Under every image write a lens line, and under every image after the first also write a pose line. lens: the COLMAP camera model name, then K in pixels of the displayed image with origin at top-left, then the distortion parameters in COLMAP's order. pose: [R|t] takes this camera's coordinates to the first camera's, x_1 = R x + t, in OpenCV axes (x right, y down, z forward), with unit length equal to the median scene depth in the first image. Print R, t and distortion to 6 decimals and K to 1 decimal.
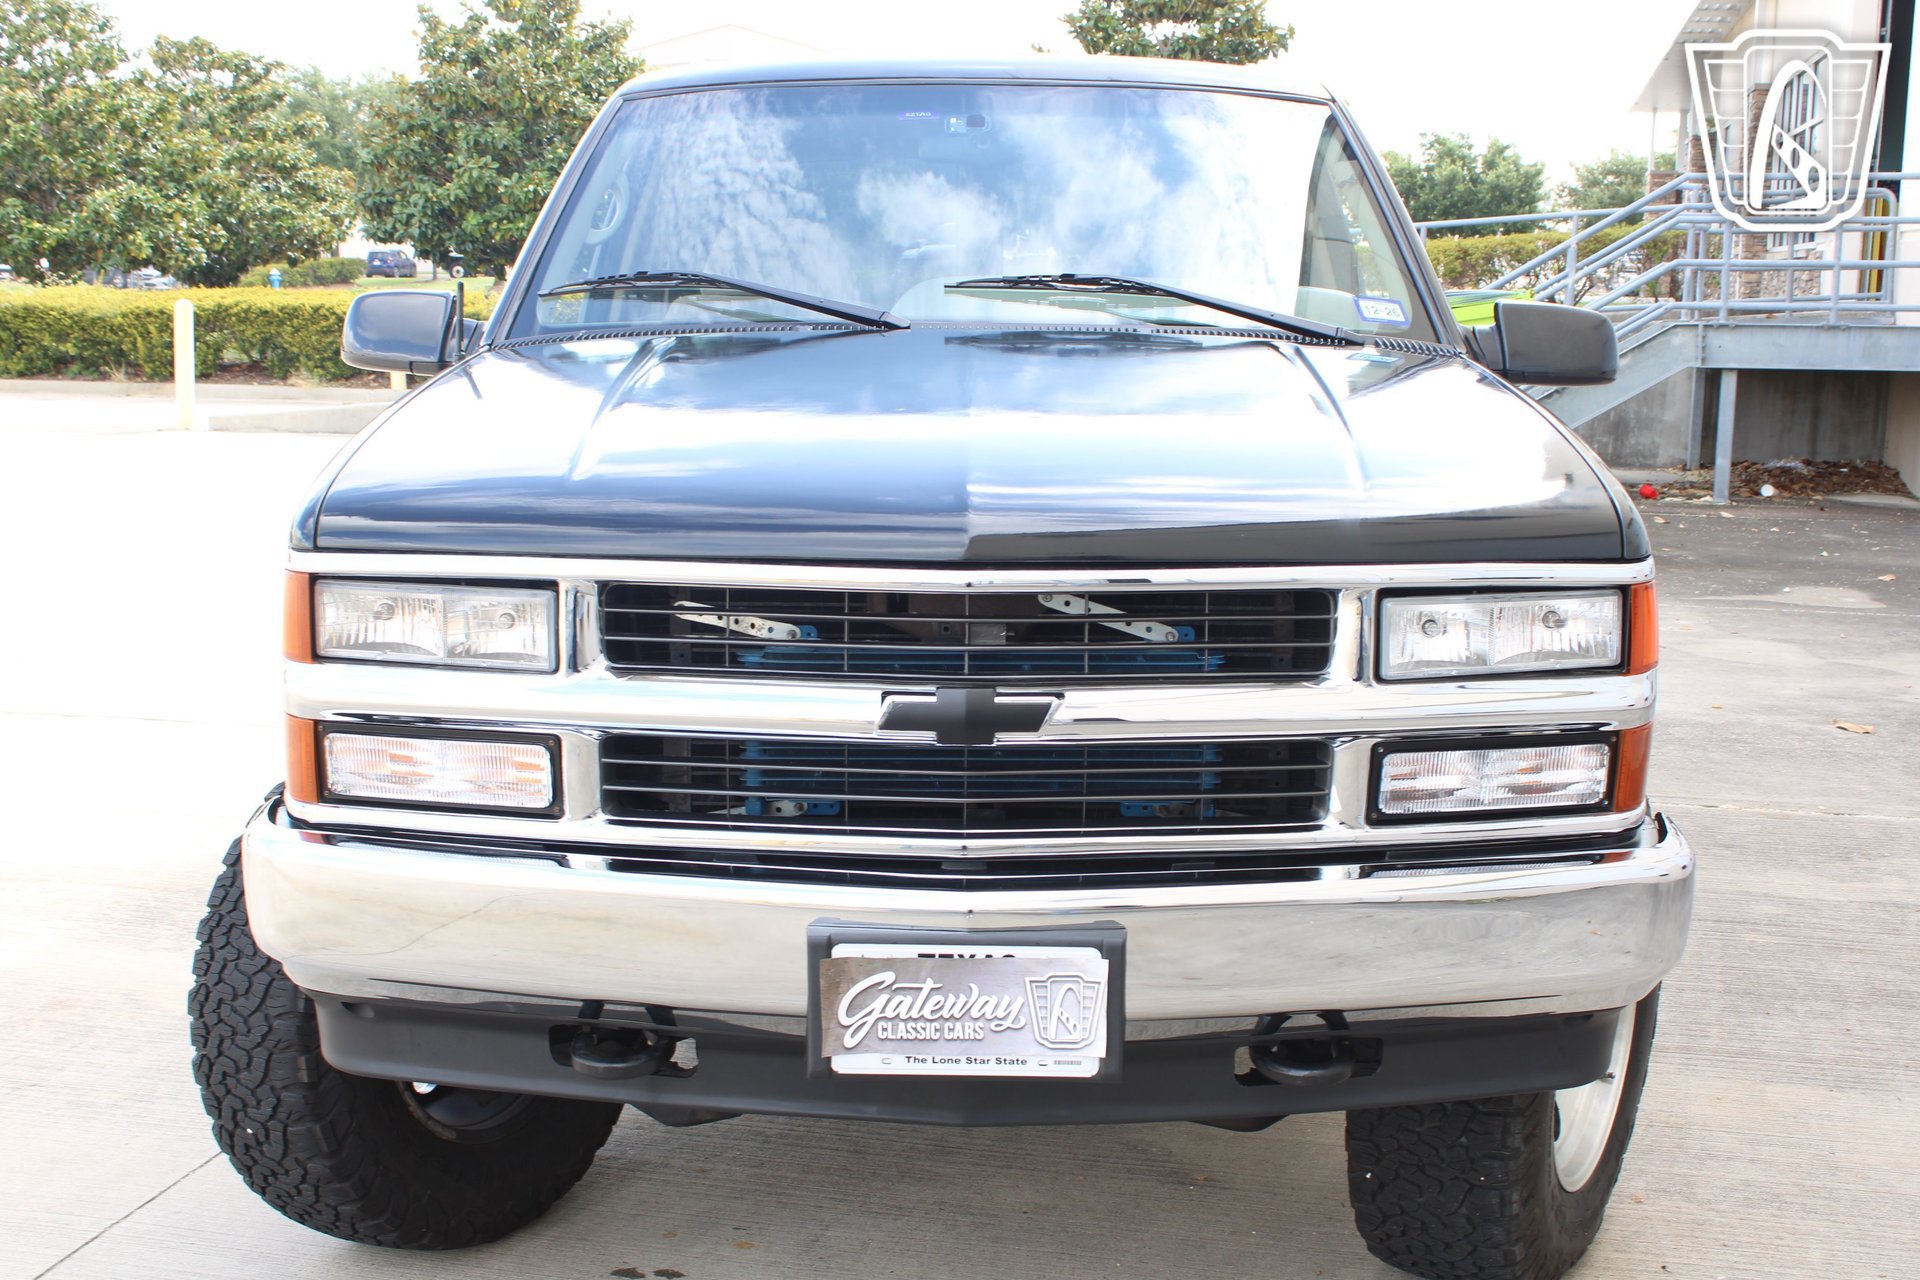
lens RADIAL K [[2217.8, 0, 982.9], [0, 2217.8, 646.9], [0, 0, 1]] dist [-0.090111, 0.109941]
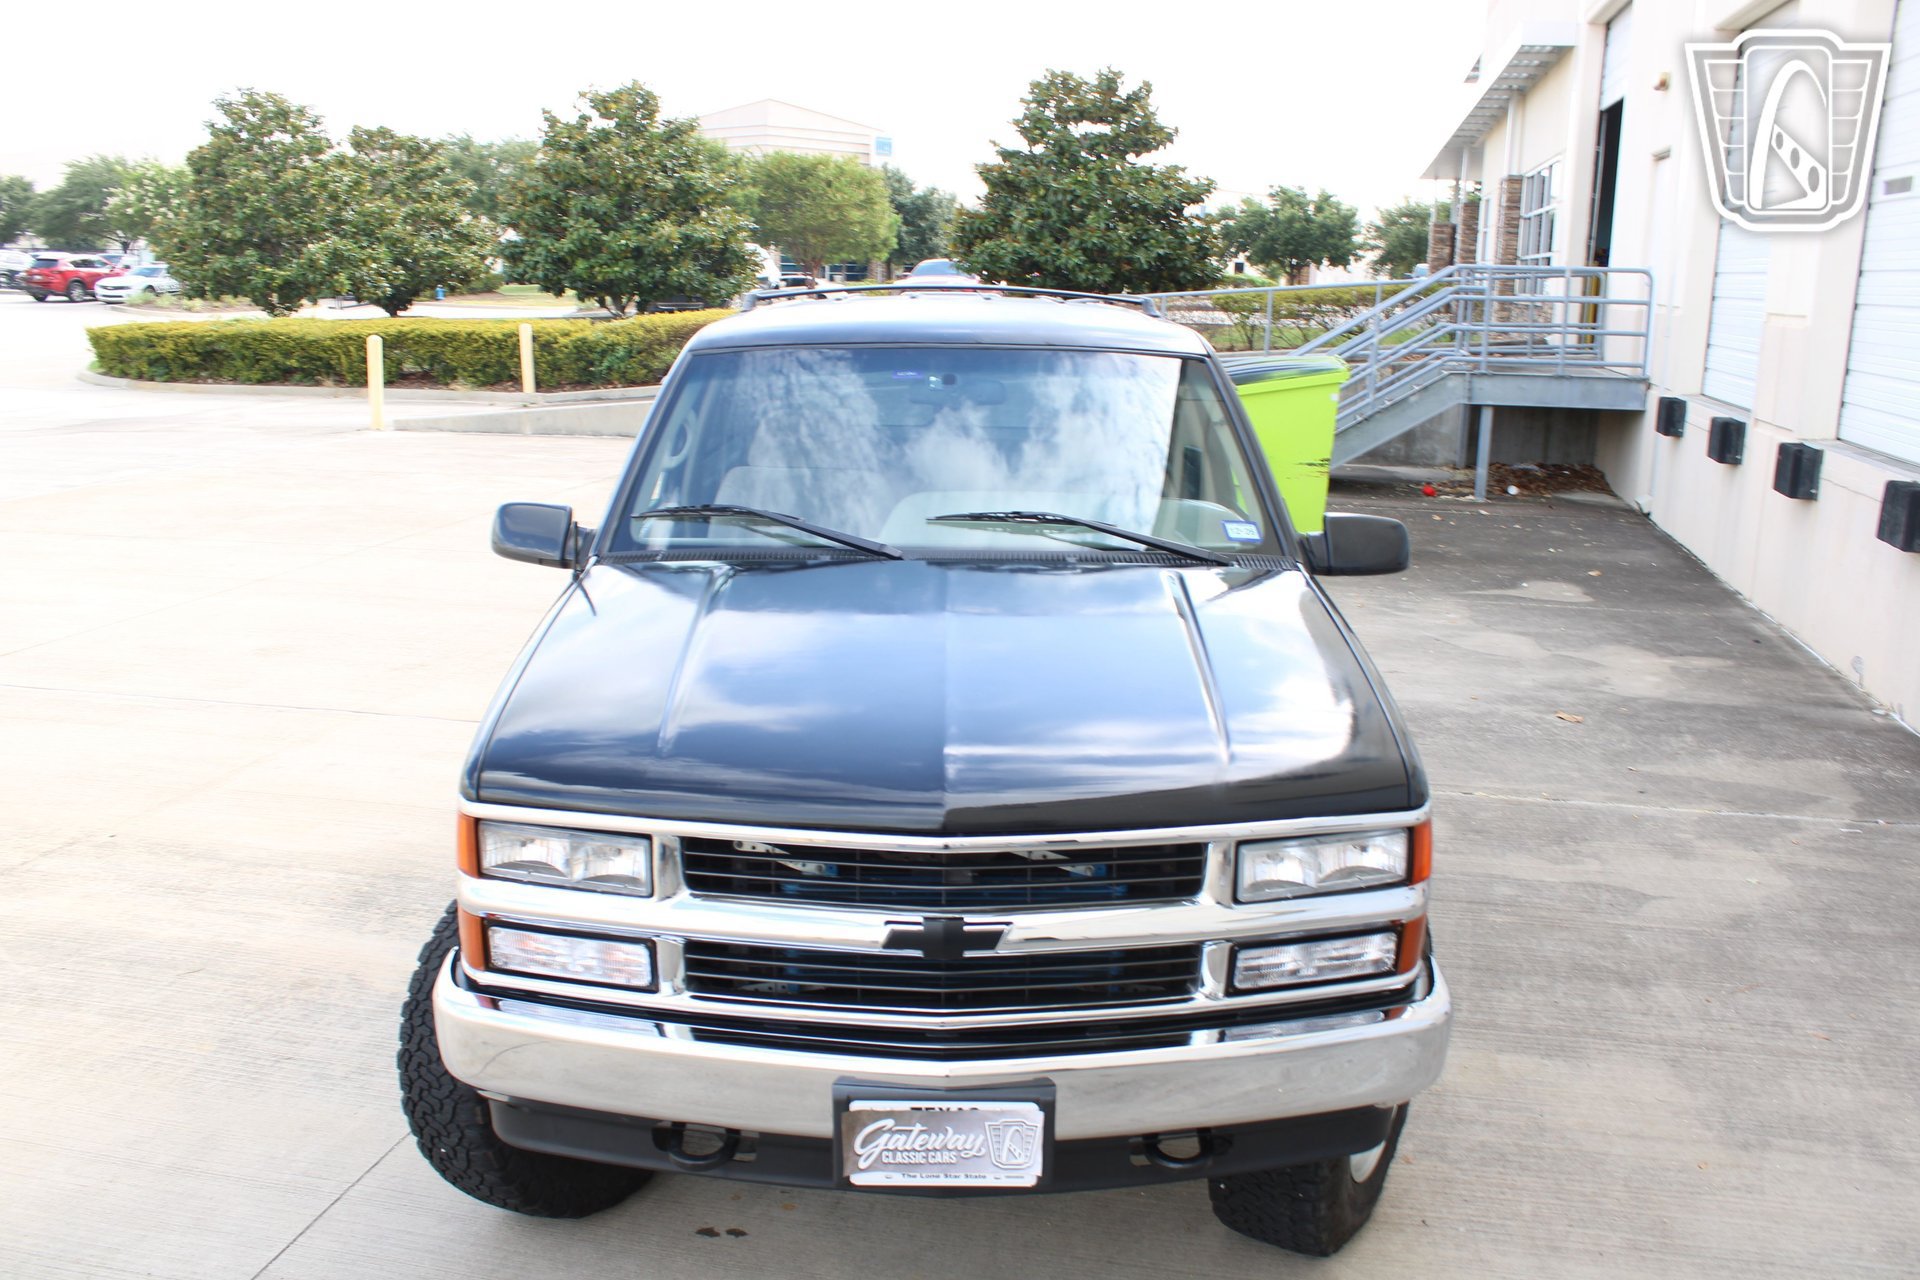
lens RADIAL K [[1599.4, 0, 980.2], [0, 1599.4, 648.9], [0, 0, 1]] dist [-0.164970, 0.148188]
pose [[0.999832, 0.001270, 0.018284, -0.001755], [-0.002468, 0.997839, 0.065659, -0.122662], [-0.018161, -0.065694, 0.997675, 0.002087]]
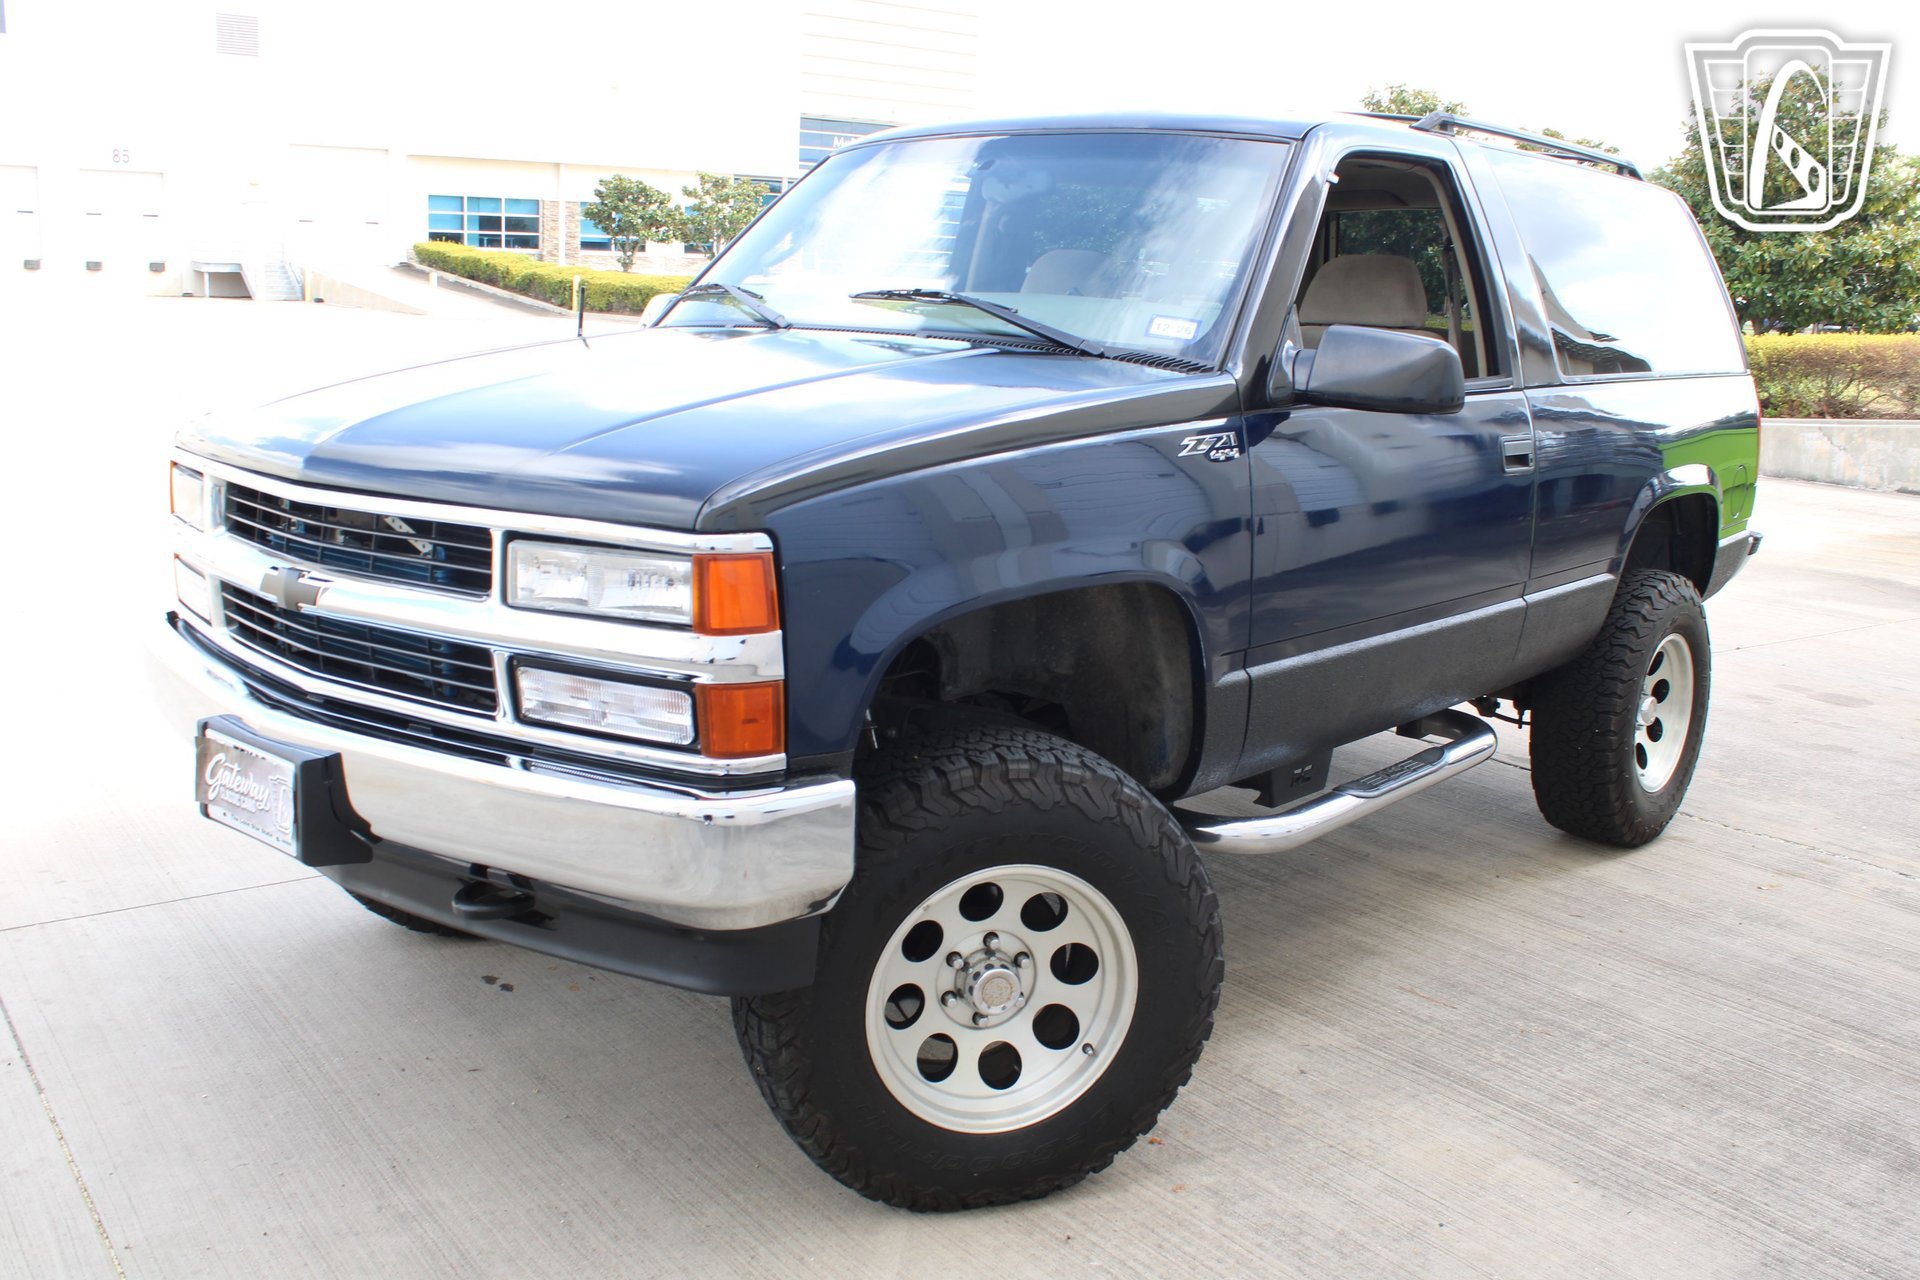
lens RADIAL K [[1773.2, 0, 983.6], [0, 1773.2, 650.4], [0, 0, 1]] dist [-0.148319, 0.152825]
pose [[0.759667, 0.152954, -0.632069, 0.568716], [-0.140842, 0.987575, 0.069709, -0.038660], [0.634878, 0.036067, 0.771770, 0.237897]]
